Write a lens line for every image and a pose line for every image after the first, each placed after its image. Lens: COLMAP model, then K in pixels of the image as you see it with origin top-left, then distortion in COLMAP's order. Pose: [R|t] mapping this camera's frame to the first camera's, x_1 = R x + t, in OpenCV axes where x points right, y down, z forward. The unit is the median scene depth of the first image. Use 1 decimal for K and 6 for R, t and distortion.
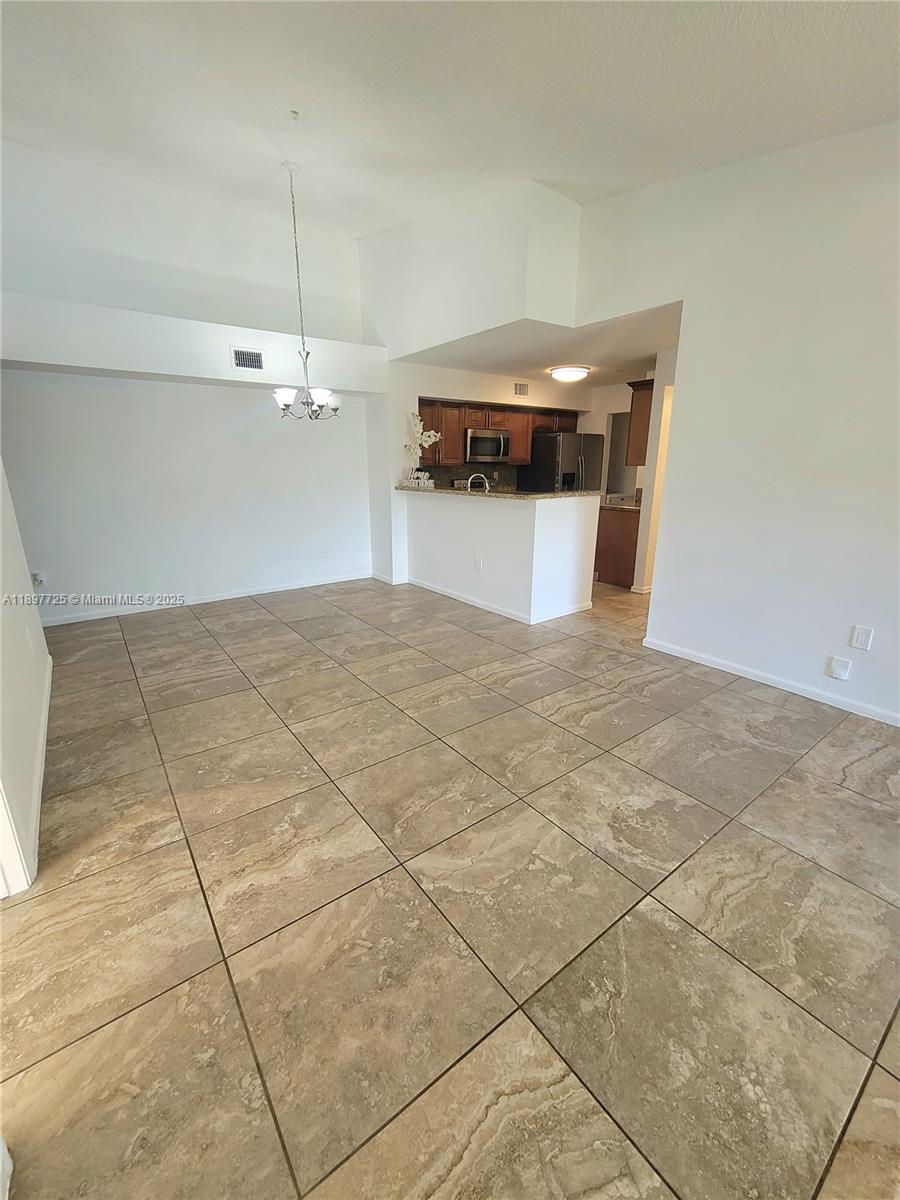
lens RADIAL K [[491.9, 0, 444.1], [0, 491.9, 601.6], [0, 0, 1]] dist [-0.006138, 0.002345]
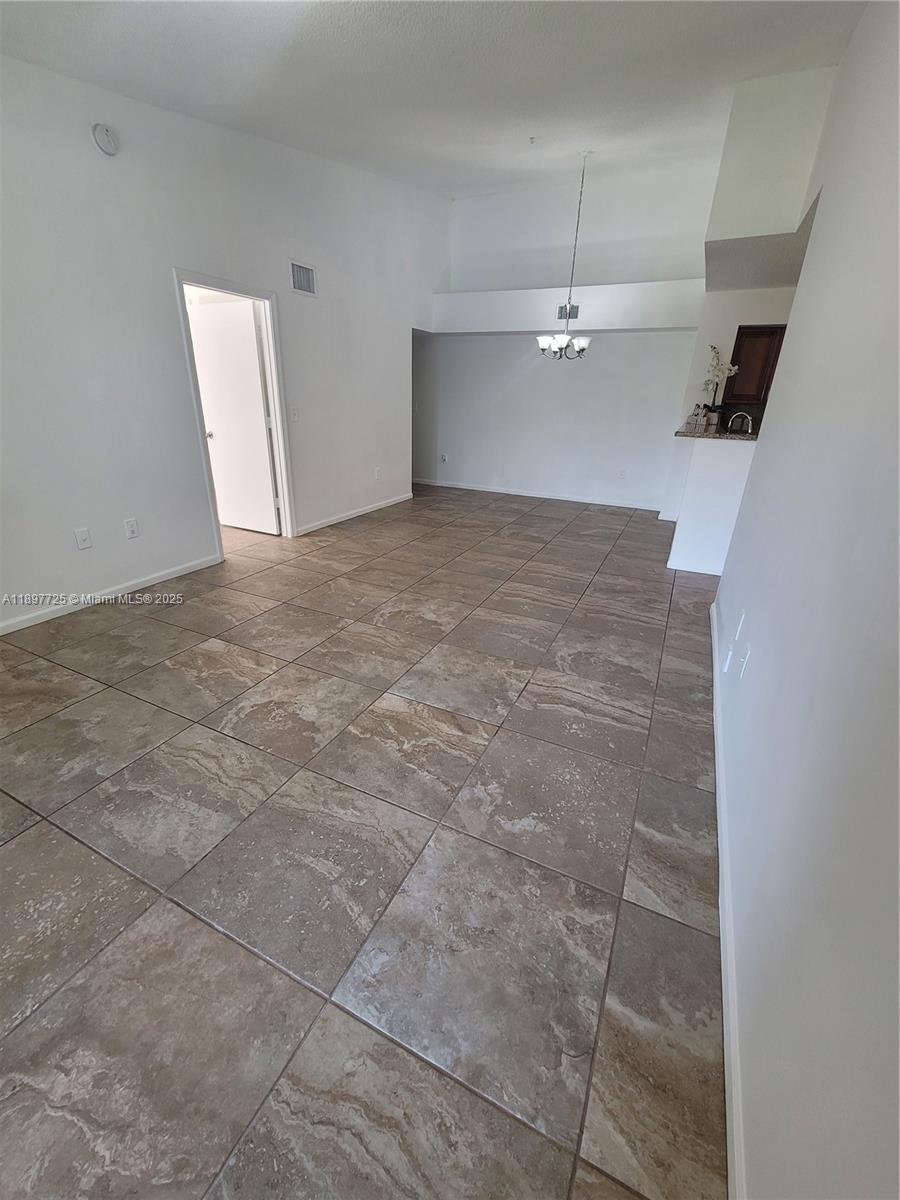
lens RADIAL K [[491.9, 0, 444.1], [0, 491.9, 601.6], [0, 0, 1]] dist [-0.006138, 0.002345]
pose [[0.462407, 0.359810, -0.810380, 0.860277], [-0.269778, 0.927723, 0.257974, -0.025251], [0.844630, 0.099334, 0.526054, 0.111440]]
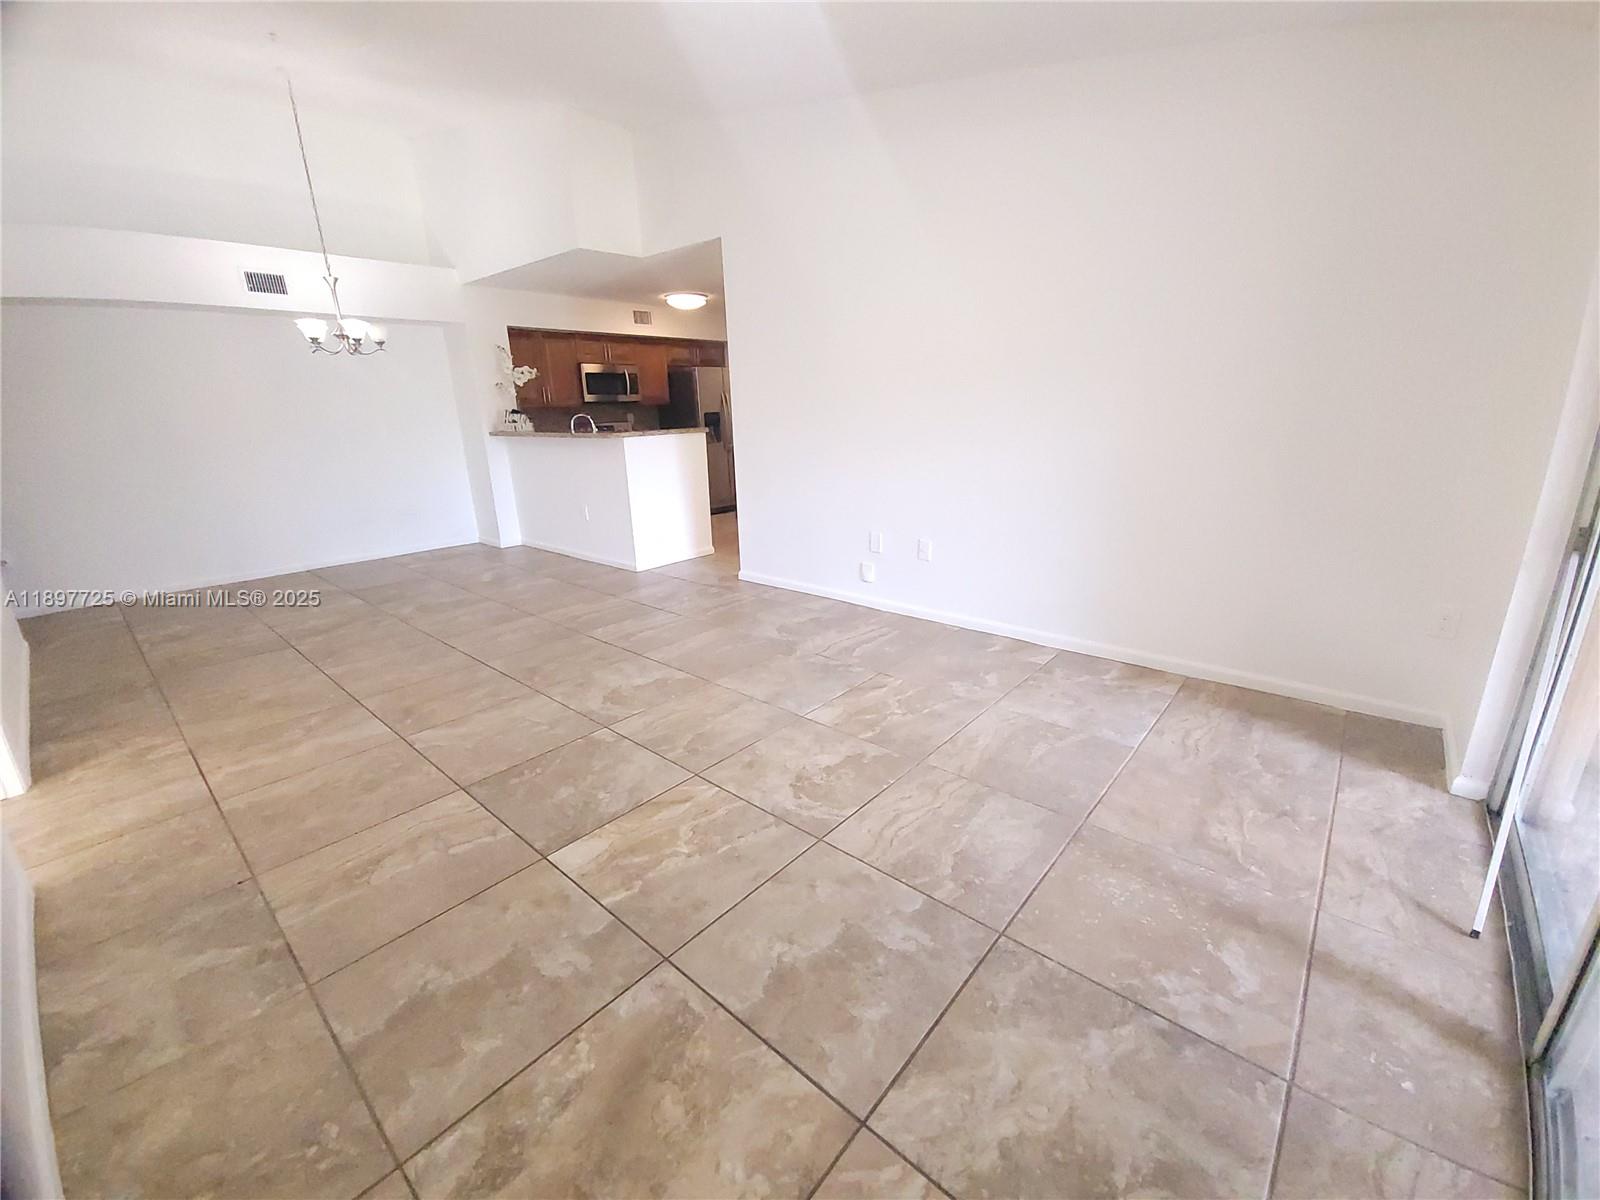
lens RADIAL K [[650.4, 0, 802.3], [0, 650.4, 605.8], [0, 0, 1]] dist [0.002894, 0.000304]
pose [[0.975904, -0.085800, 0.200625, 0.247075], [0.081800, 0.996251, 0.028159, 0.111589], [-0.202289, -0.011070, 0.979263, -0.315075]]
